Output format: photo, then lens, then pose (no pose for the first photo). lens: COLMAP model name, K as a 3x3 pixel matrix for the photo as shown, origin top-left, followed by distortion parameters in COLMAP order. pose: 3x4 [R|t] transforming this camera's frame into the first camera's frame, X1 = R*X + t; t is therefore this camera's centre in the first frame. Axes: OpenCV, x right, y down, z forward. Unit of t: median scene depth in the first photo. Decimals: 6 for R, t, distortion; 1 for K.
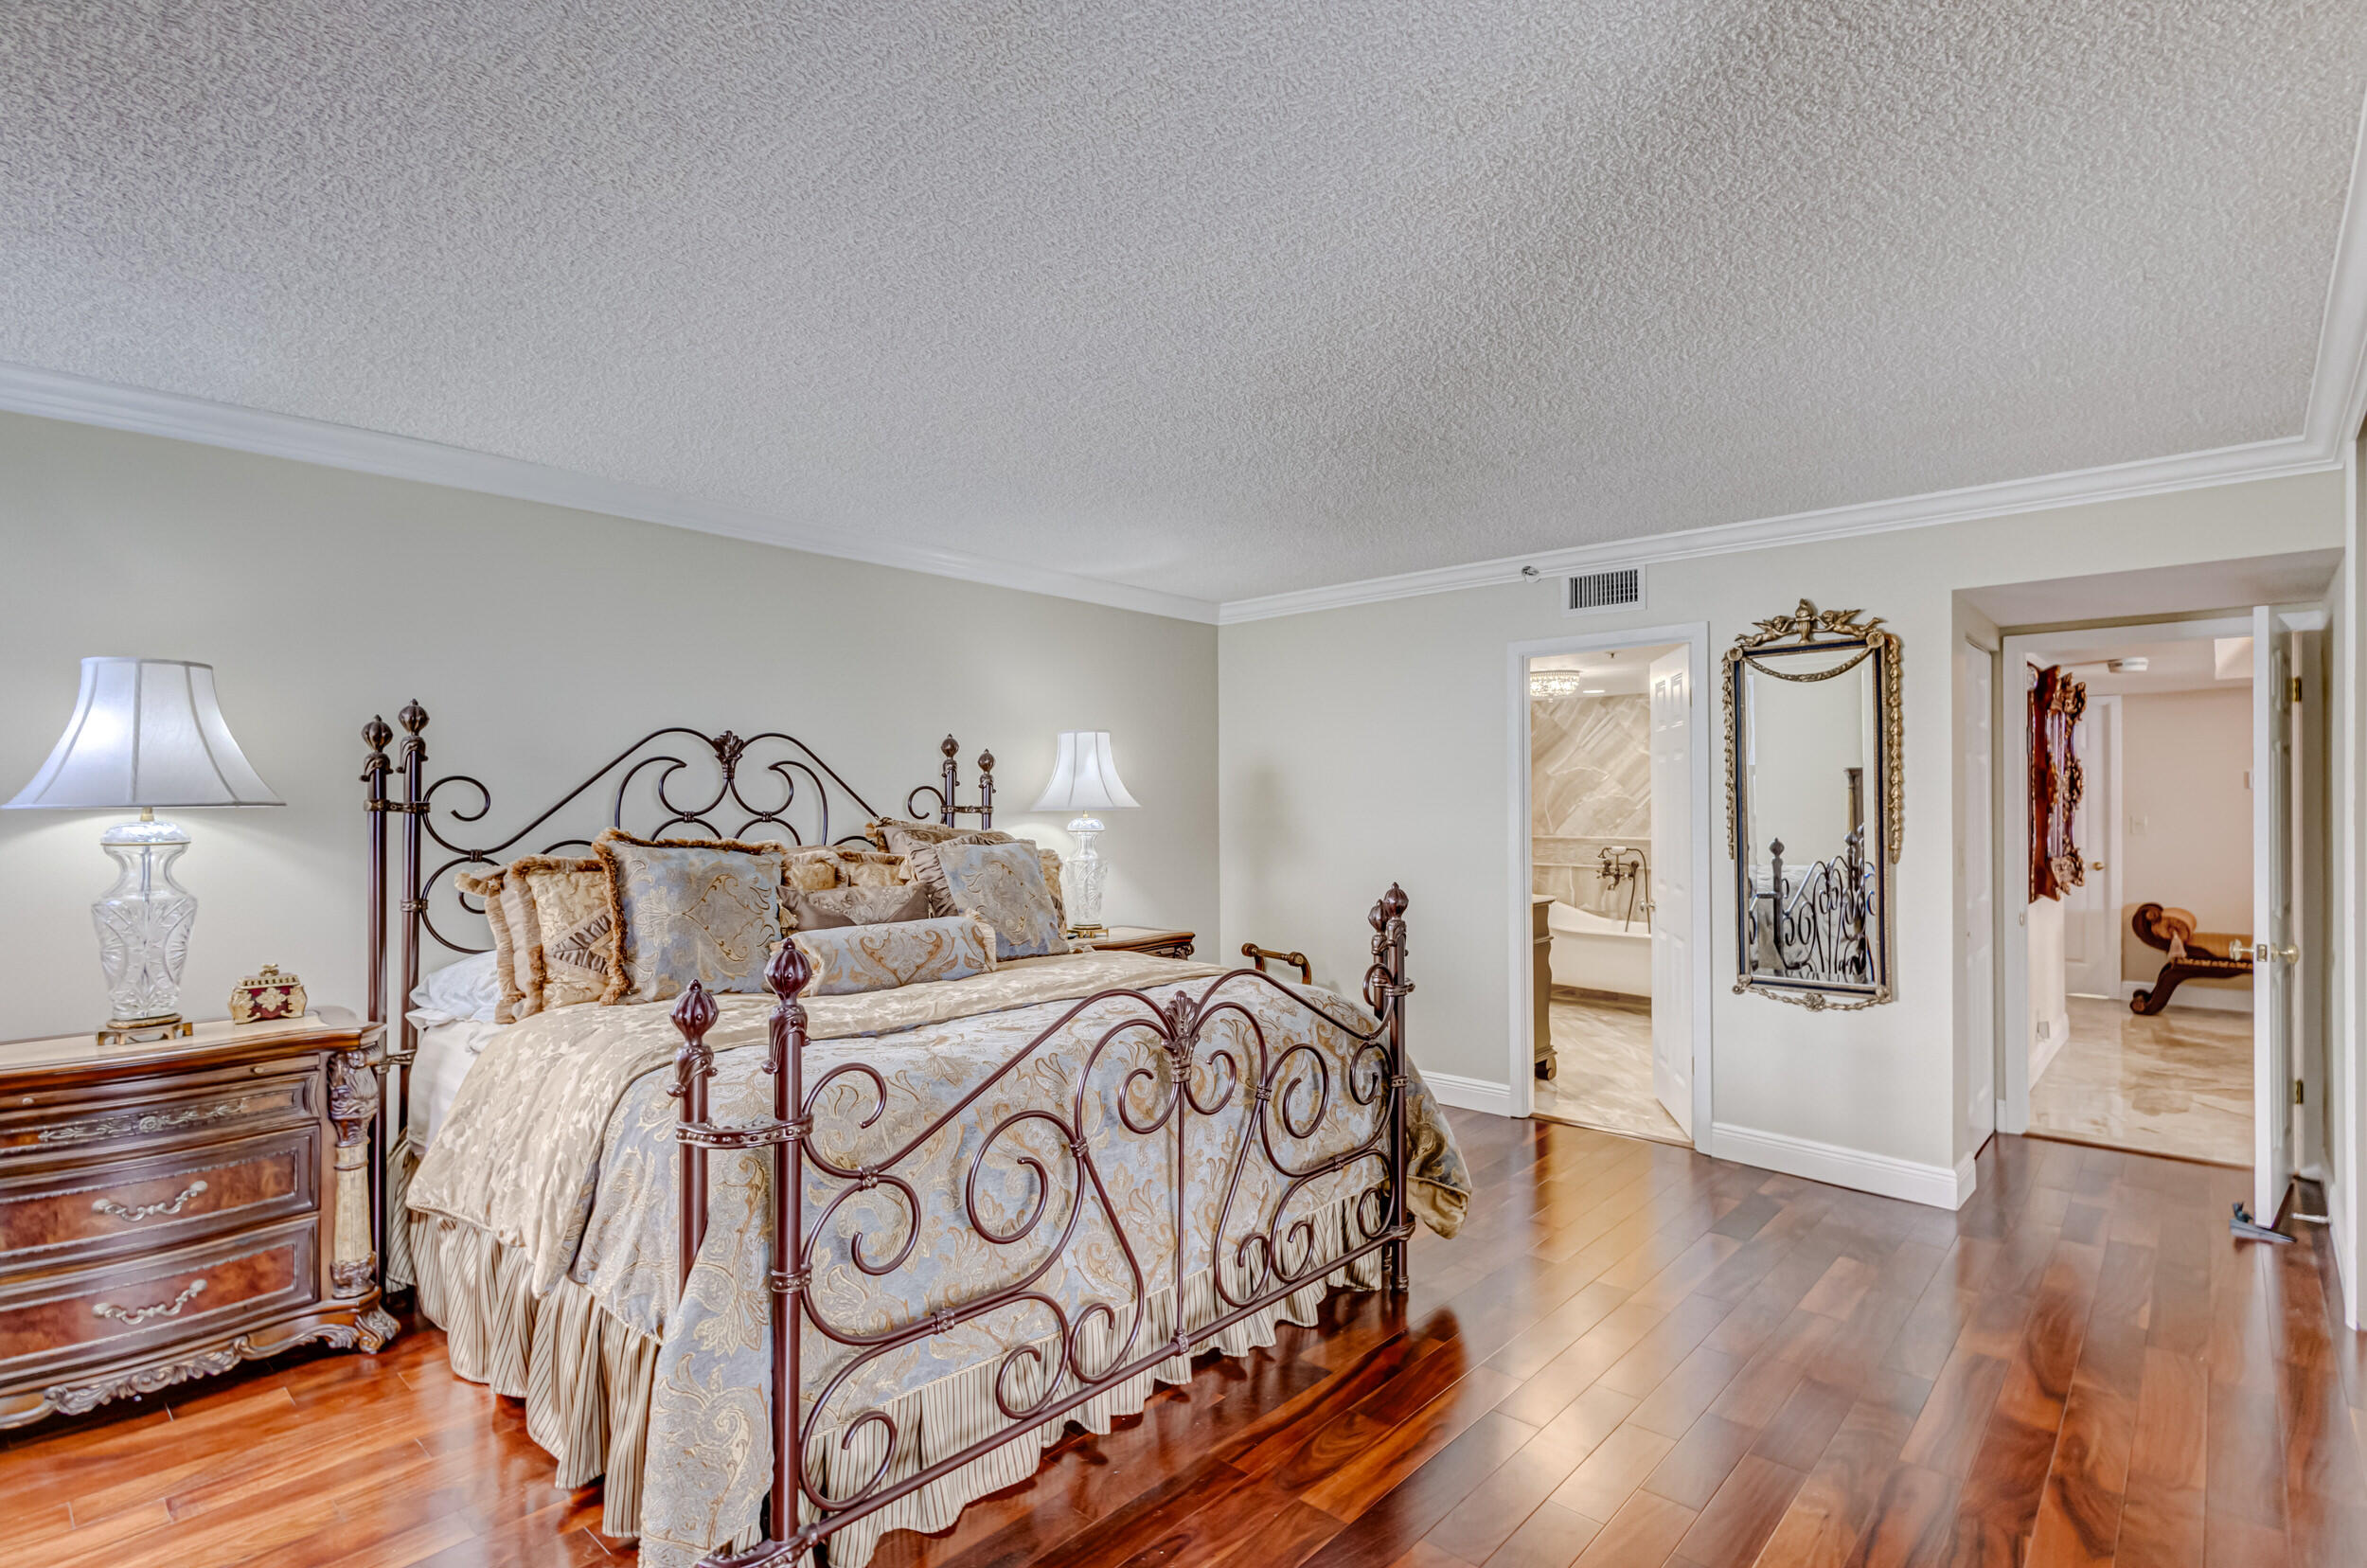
lens RADIAL K [[1105.3, 0, 1191.2], [0, 1105.3, 784.8], [0, 0, 1]] dist [0.010835, -0.002967]
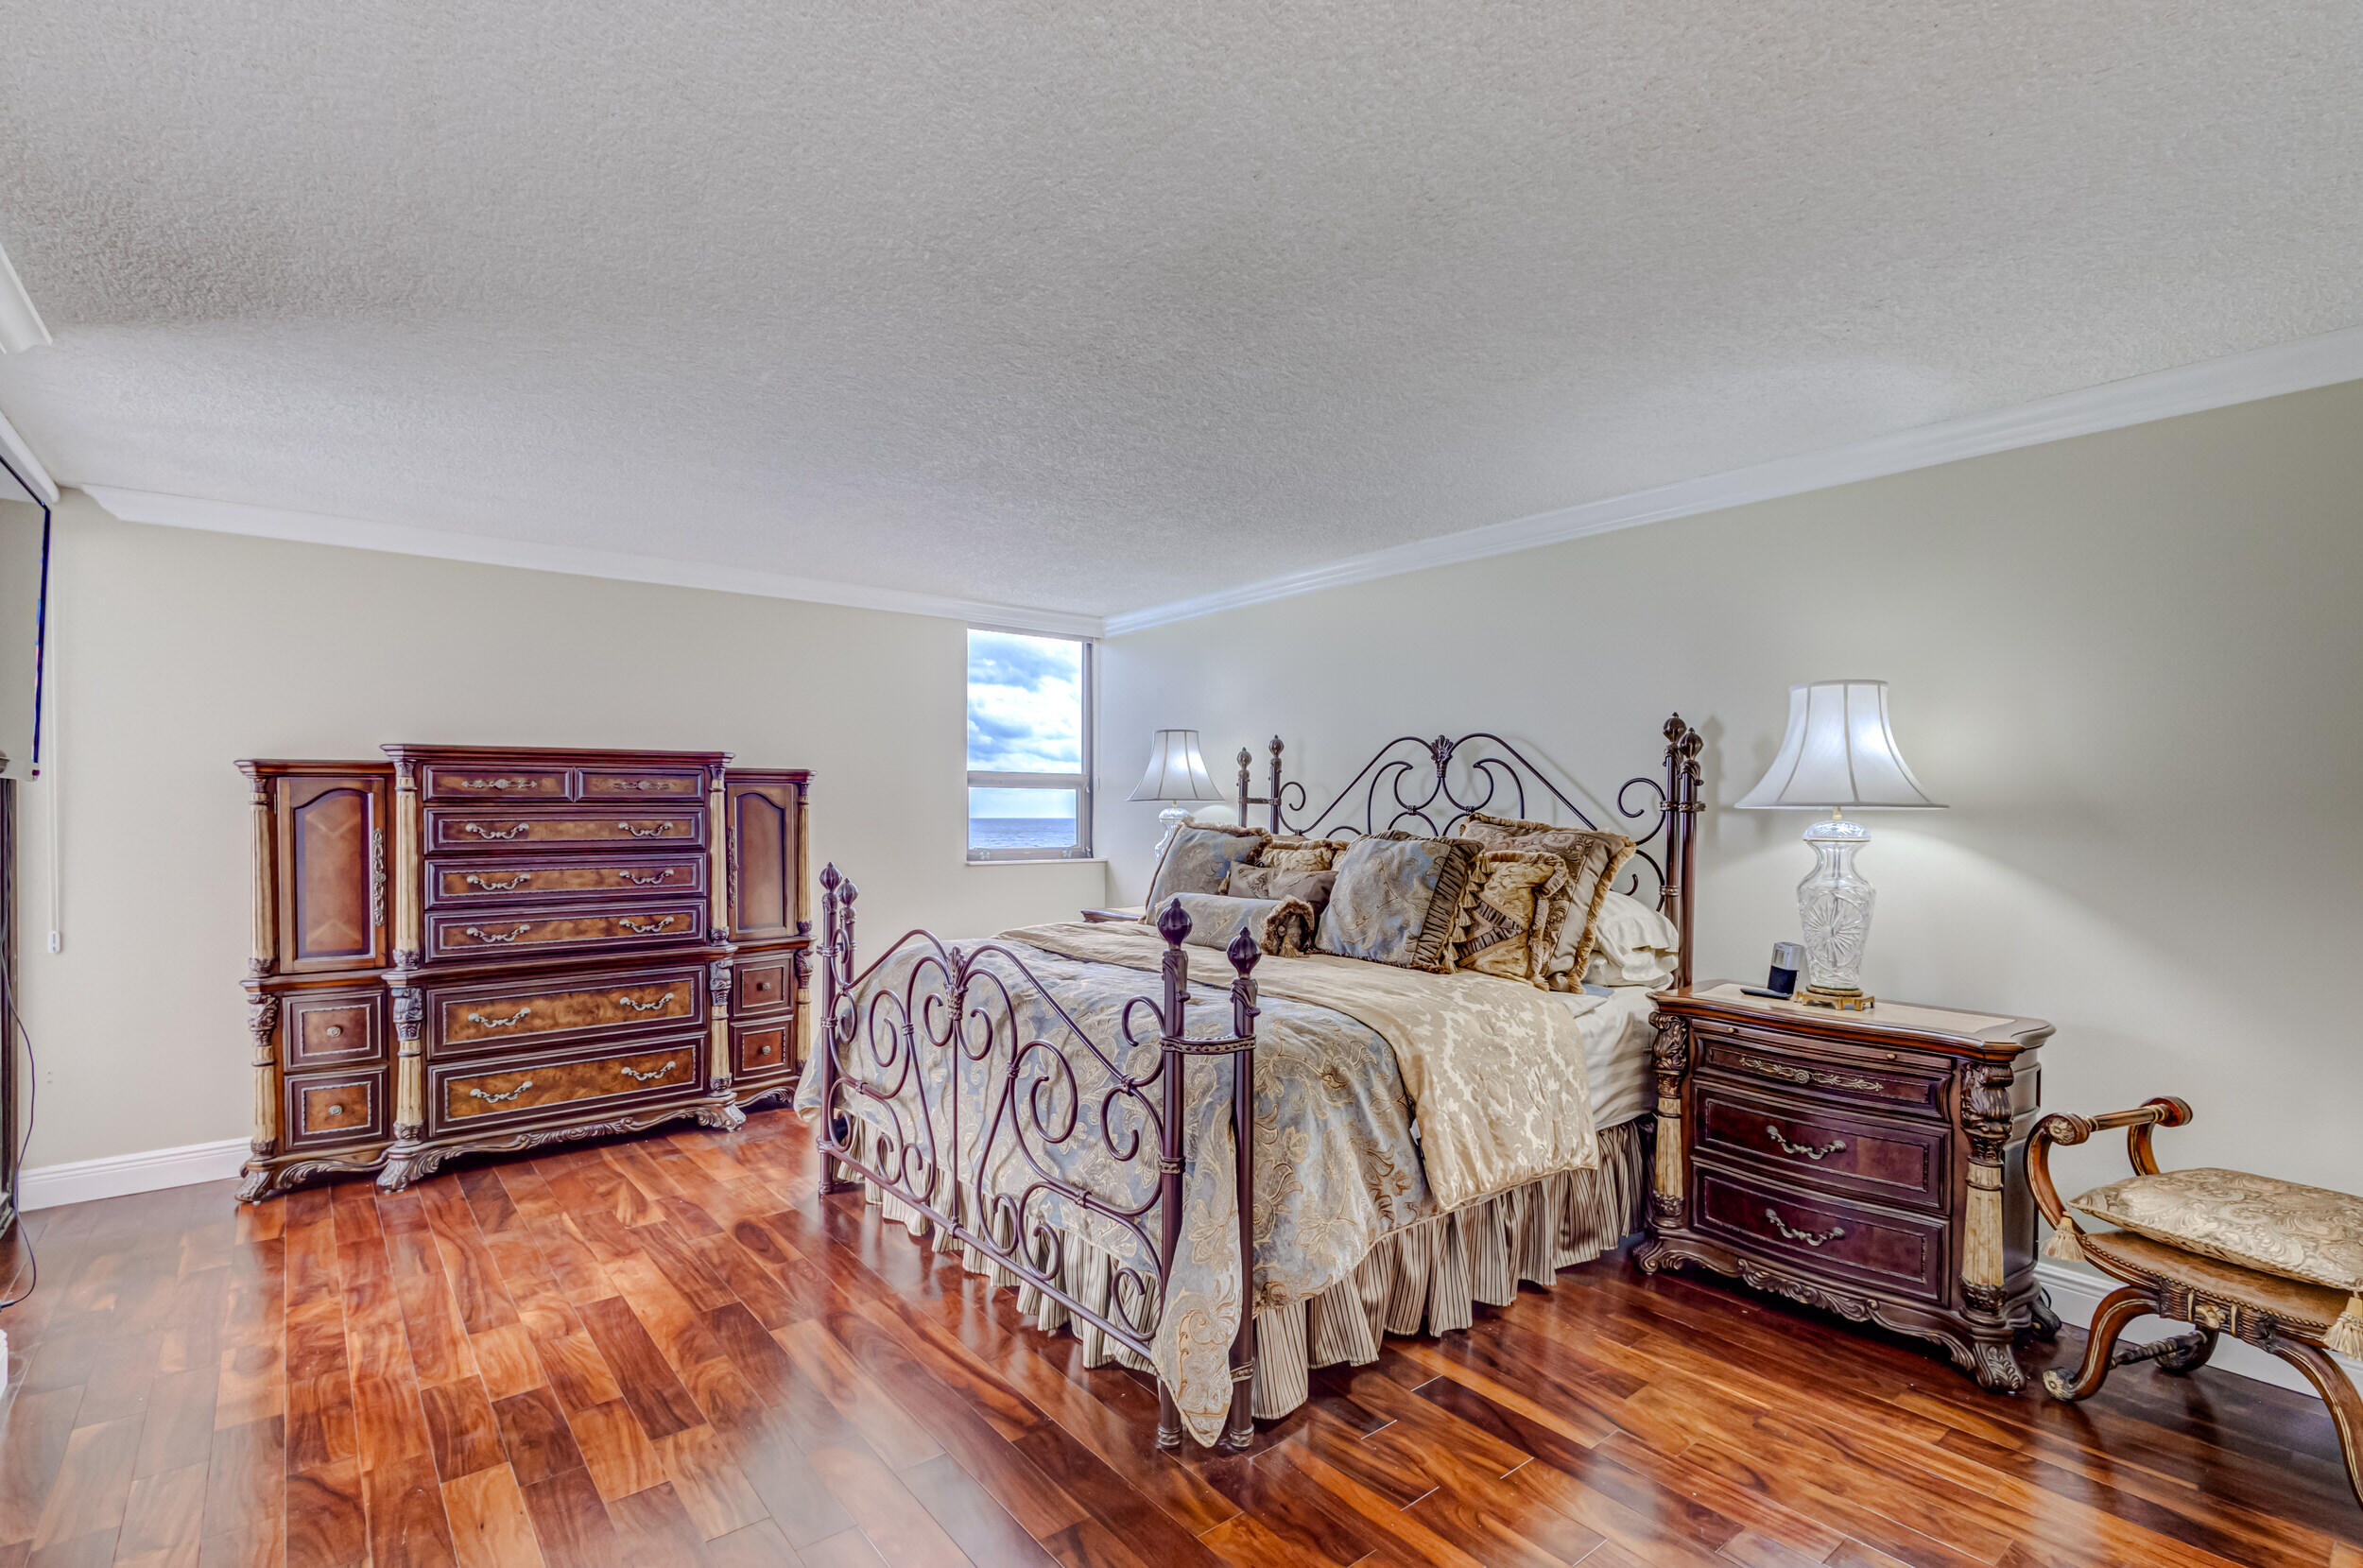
lens RADIAL K [[1141.0, 0, 1164.1], [0, 1141.0, 803.7], [0, 0, 1]] dist [0.009541, -0.000674]
pose [[-0.201204, -0.001982, -0.979547, 1.094787], [0.013857, 0.999892, -0.004869, 0.032298], [0.979451, -0.014553, -0.201155, 1.360432]]
